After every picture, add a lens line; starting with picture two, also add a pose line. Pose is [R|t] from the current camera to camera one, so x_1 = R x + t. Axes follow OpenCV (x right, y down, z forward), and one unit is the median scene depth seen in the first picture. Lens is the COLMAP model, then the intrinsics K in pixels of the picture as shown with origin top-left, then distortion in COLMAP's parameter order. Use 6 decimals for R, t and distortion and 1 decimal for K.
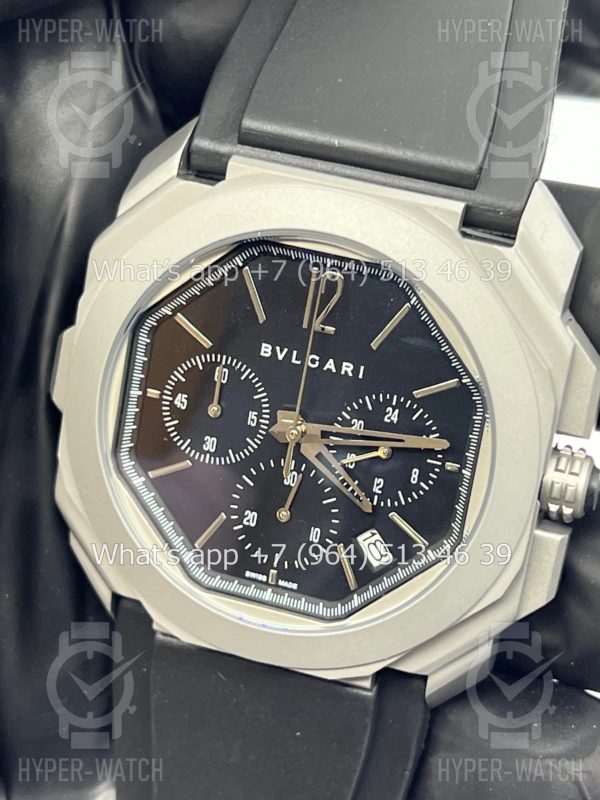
lens RADIAL K [[1931.6, 0, 291.3], [0, 1931.6, 399.7], [0, 0, 1]] dist [0.159530, 0.000000]
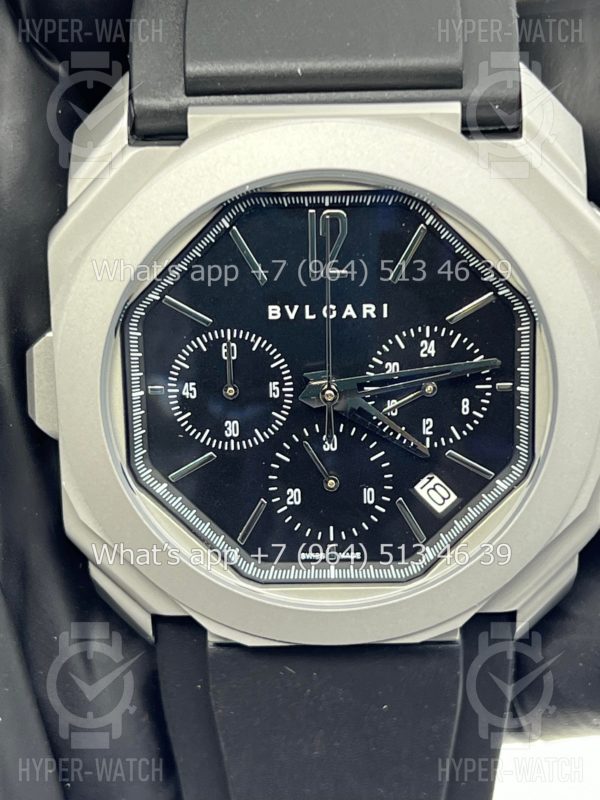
lens RADIAL K [[1931.6, 0, 296.6], [0, 1931.6, 411.5], [0, 0, 1]] dist [0.159530, 0.000000]
pose [[0.949349, -0.250751, 0.189366, -0.184303], [0.239556, 0.967561, 0.080238, -0.050437], [-0.203343, -0.030810, 0.978623, 0.114679]]
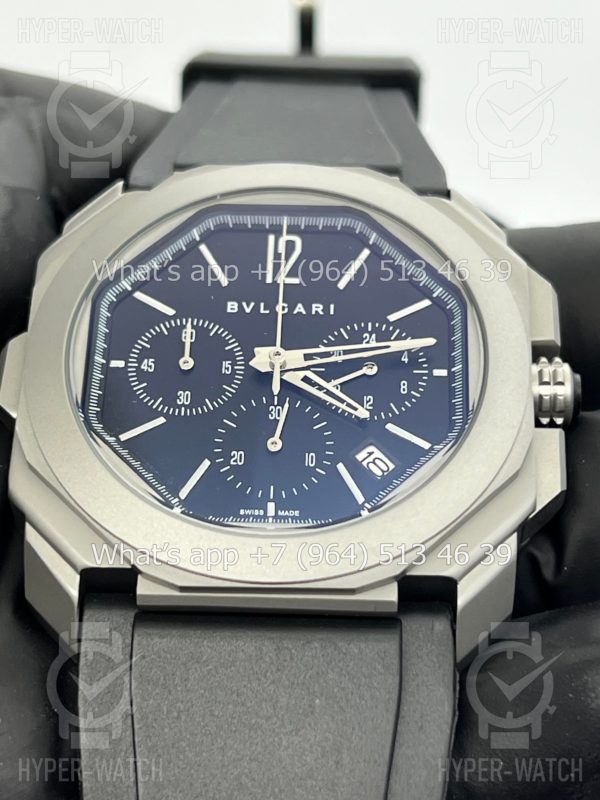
lens RADIAL K [[1931.6, 0, 306.3], [0, 1931.6, 402.3], [0, 0, 1]] dist [0.159530, 0.000000]
pose [[0.952368, 0.025587, 0.303876, -0.277929], [0.193717, 0.718831, -0.667649, 0.681791], [-0.235519, 0.694714, 0.679635, 0.343543]]
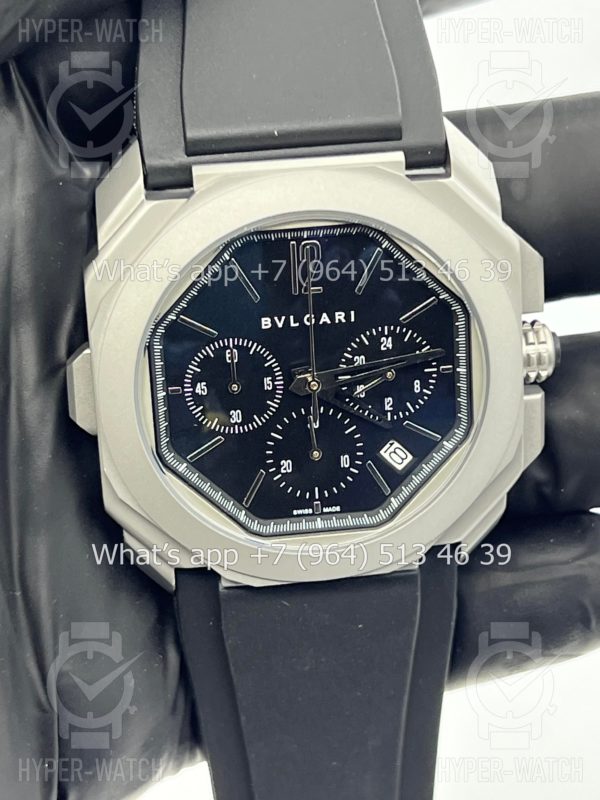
lens RADIAL K [[1931.6, 0, 297.2], [0, 1931.6, 404.8], [0, 0, 1]] dist [0.159530, 0.000000]
pose [[0.898626, -0.321284, 0.298742, -0.351568], [0.292172, 0.946243, 0.138781, -0.132440], [-0.327271, -0.037428, 0.944189, -0.085889]]
